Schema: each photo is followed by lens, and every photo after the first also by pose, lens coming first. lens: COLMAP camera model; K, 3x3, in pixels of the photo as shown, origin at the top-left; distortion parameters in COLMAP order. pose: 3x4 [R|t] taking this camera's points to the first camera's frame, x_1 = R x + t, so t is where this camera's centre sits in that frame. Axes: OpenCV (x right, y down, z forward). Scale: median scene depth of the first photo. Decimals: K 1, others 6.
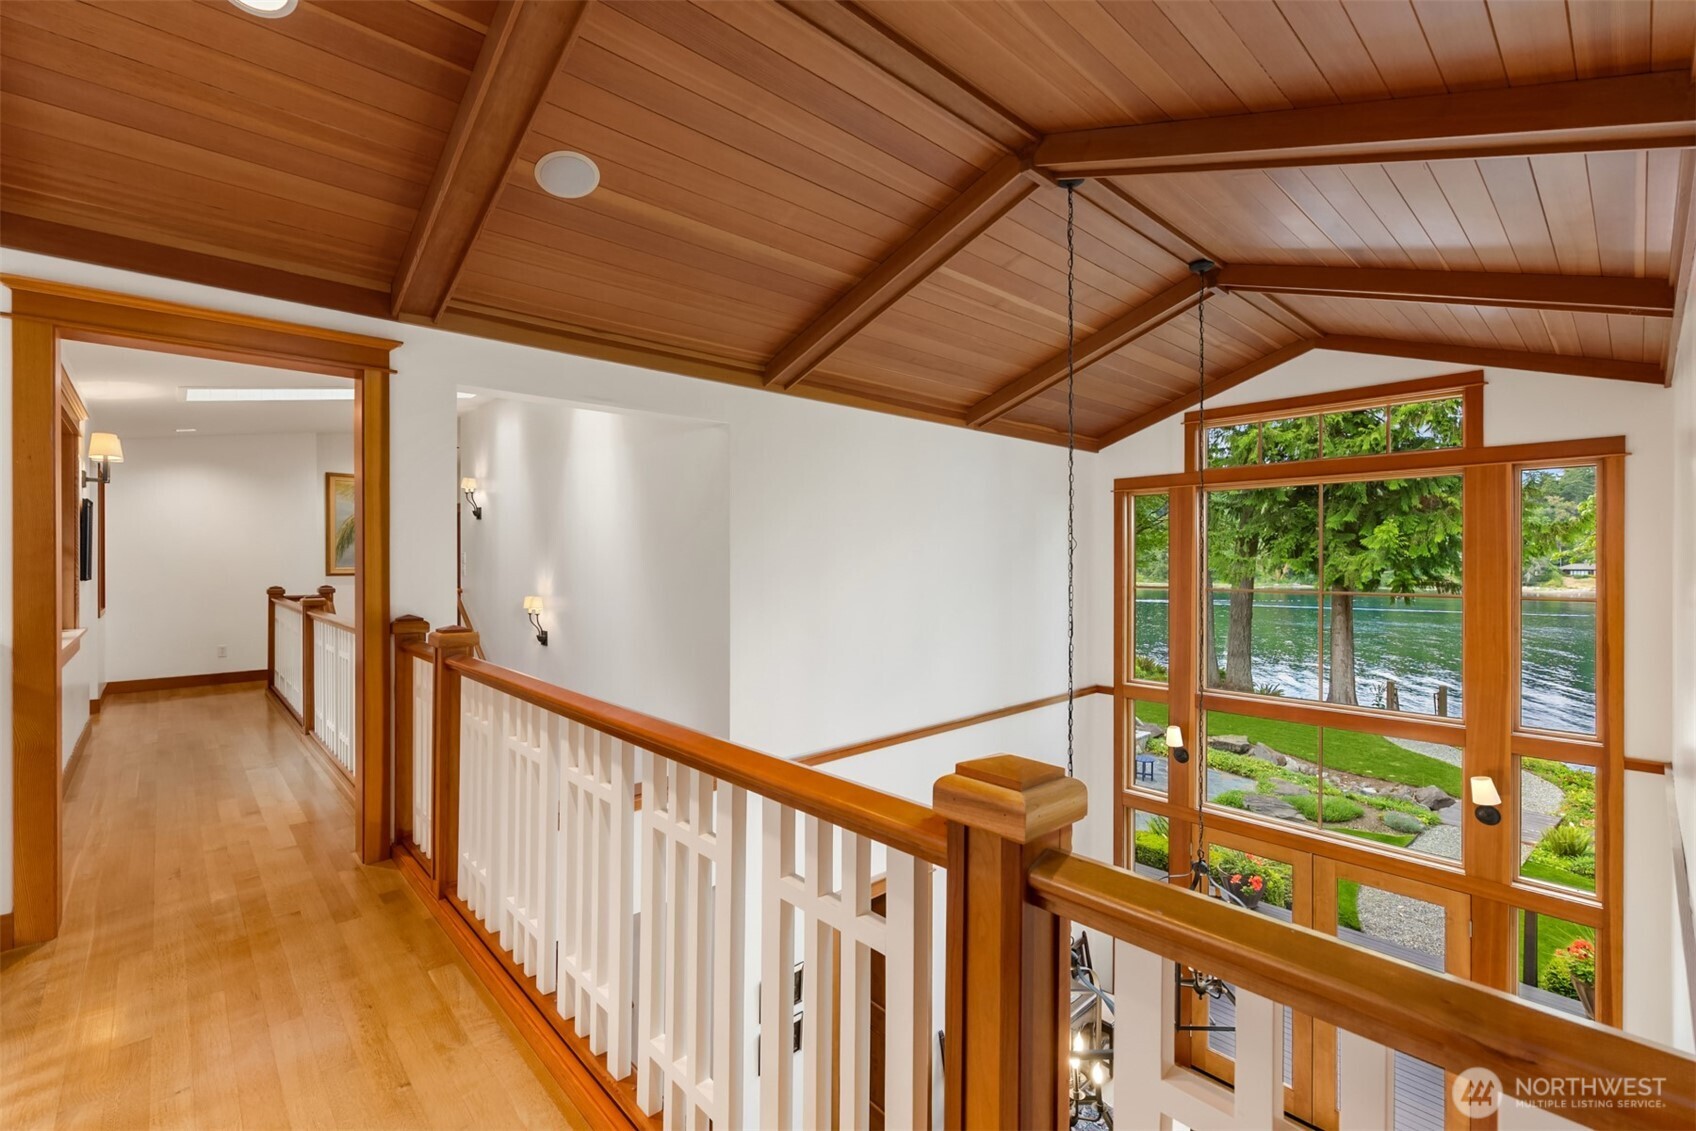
lens RADIAL K [[734.5, 0, 844.8], [0, 734.5, 558.6], [0, 0, 1]] dist [0.002609, 0.000172]
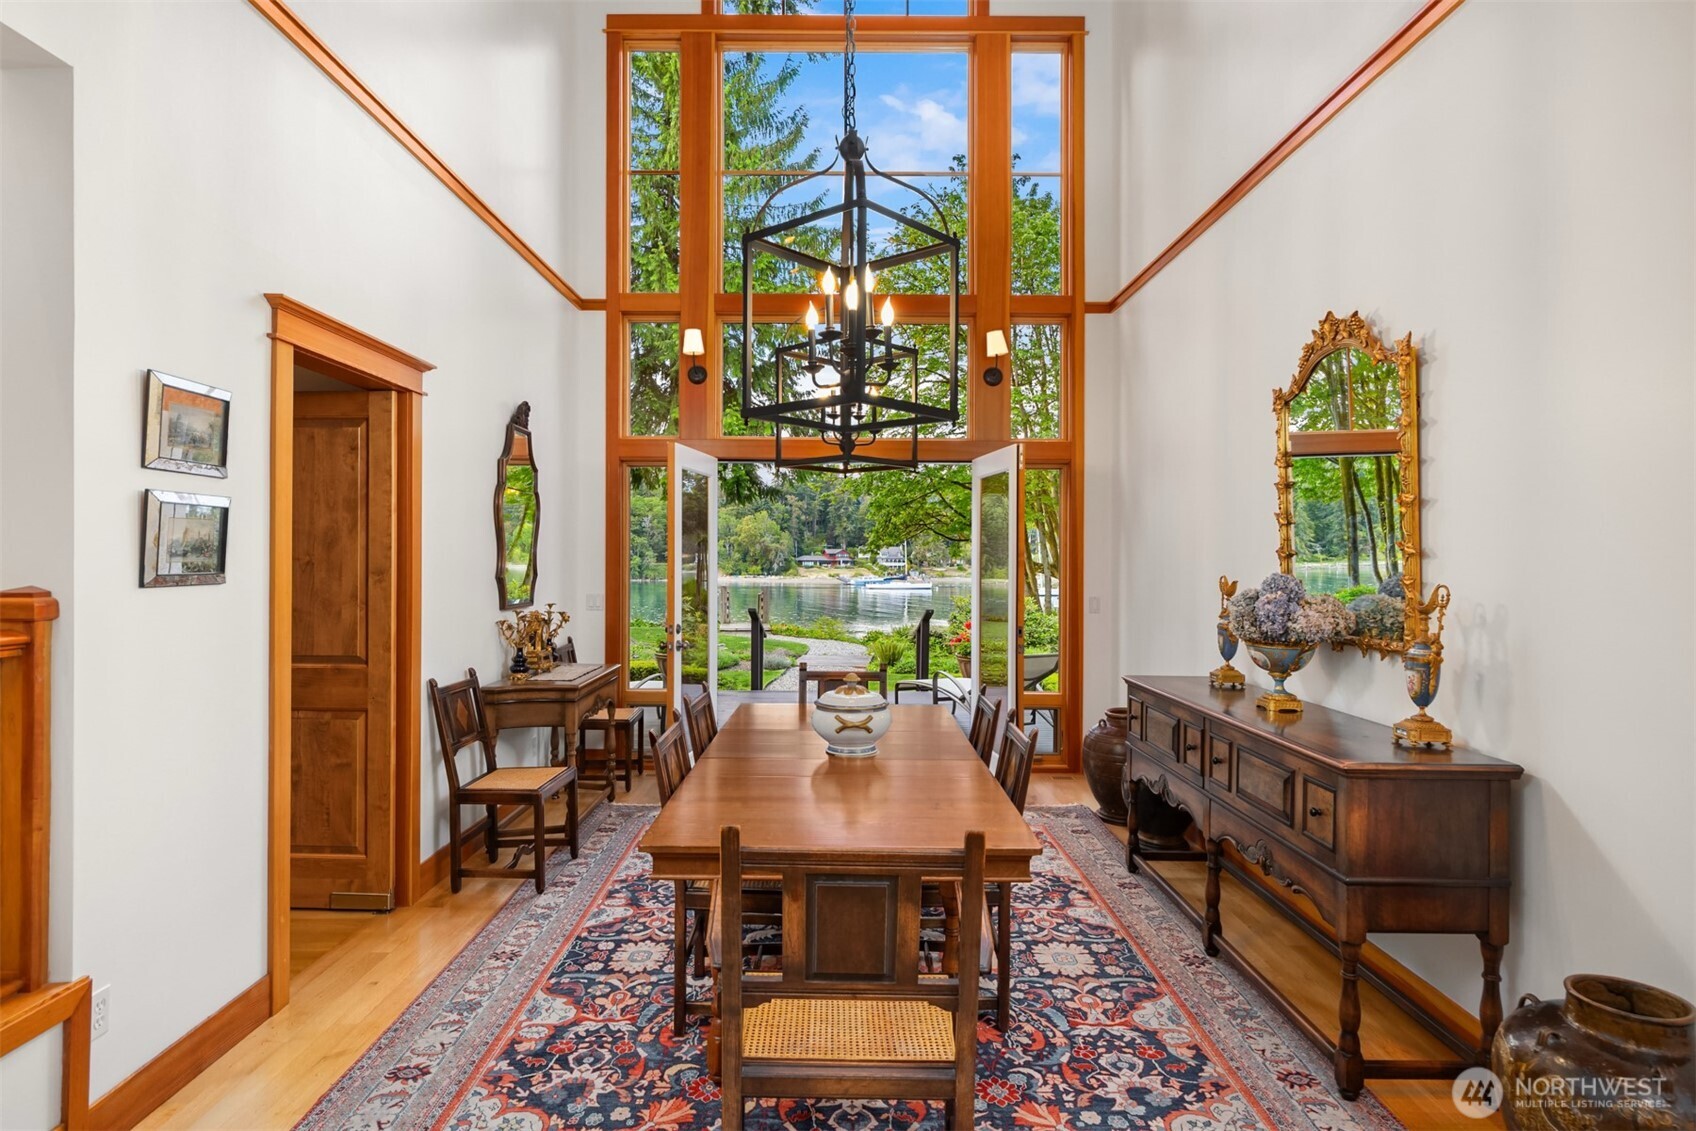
lens RADIAL K [[918.7, 0, 839.0], [0, 918.7, 560.8], [0, 0, 1]] dist [-0.002841, 0.001528]
pose [[0.678020, 0.003107, 0.735037, -0.157694], [-0.001783, 0.999995, -0.002582, 0.469152], [-0.735041, 0.000441, 0.678023, 0.229557]]
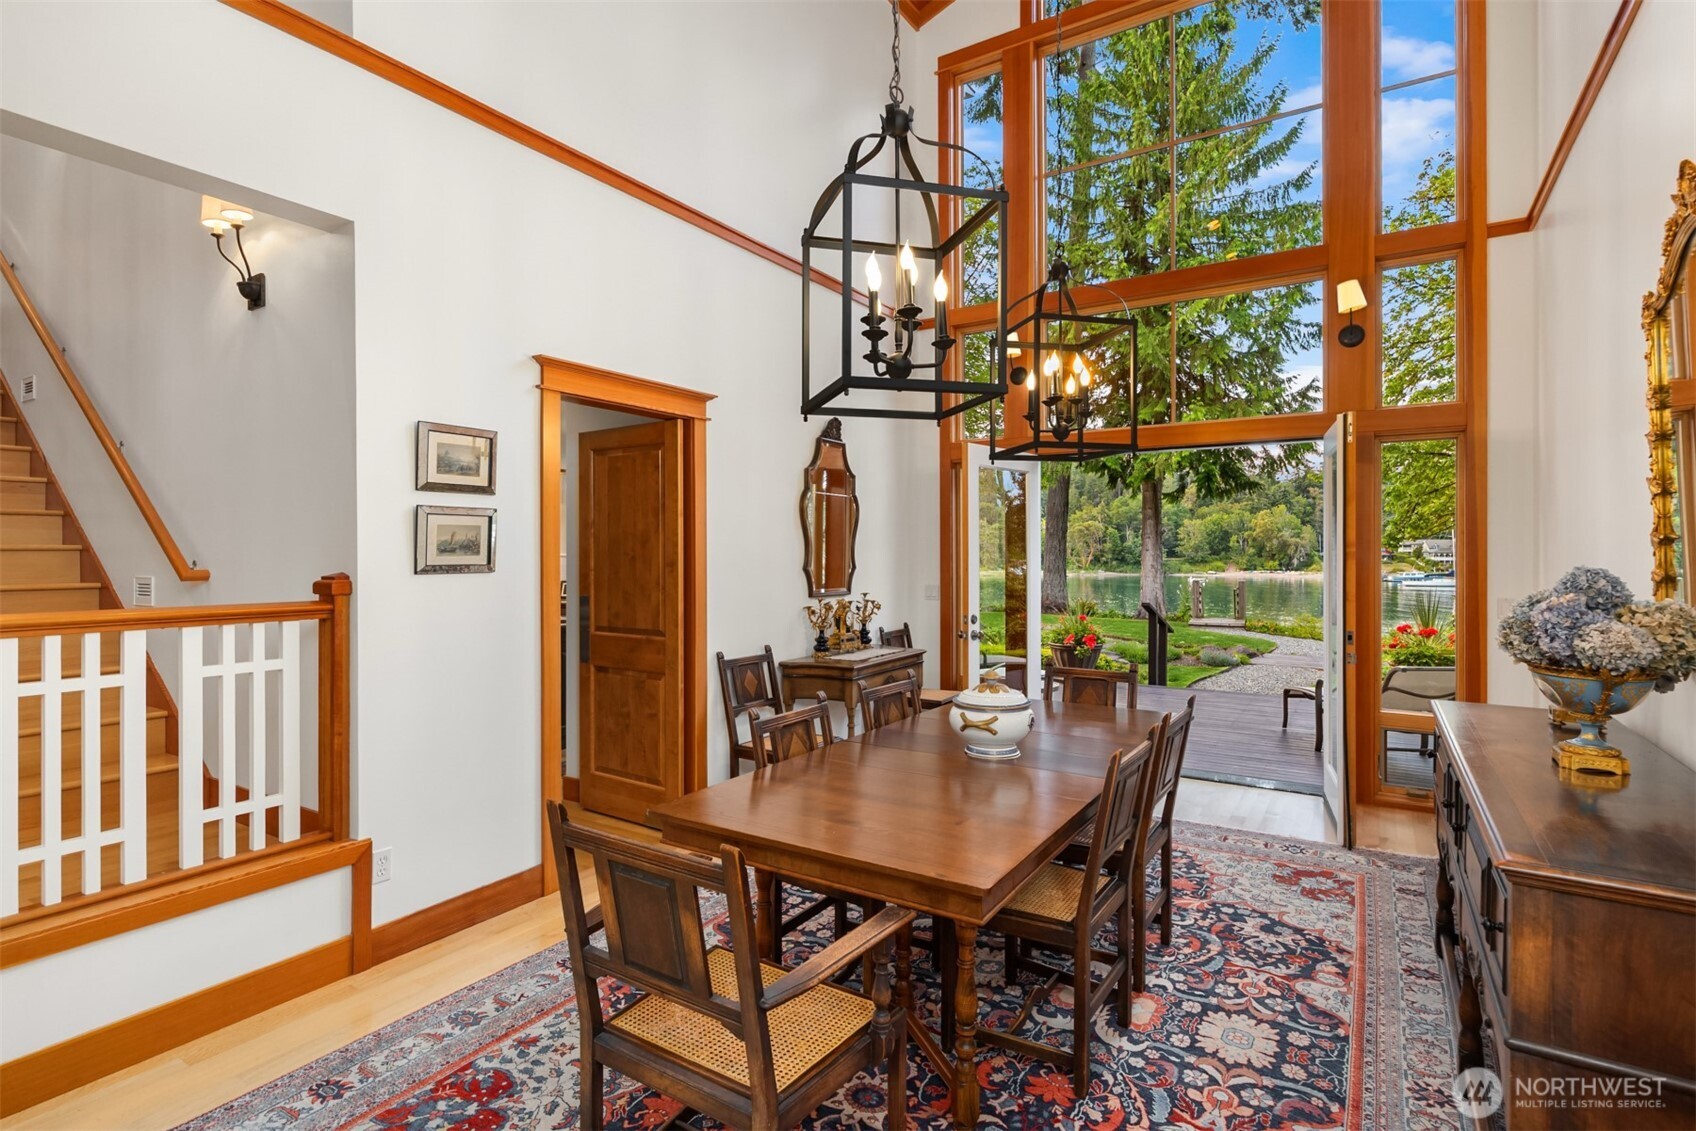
lens RADIAL K [[831.7, 0, 846.8], [0, 831.7, 557.8], [0, 0, 1]] dist [-0.000563, 0.000277]
pose [[0.967403, -0.000984, 0.253240, 0.042192], [0.001355, 0.999998, -0.001288, 0.471028], [-0.253238, 0.001589, 0.967403, 0.160948]]
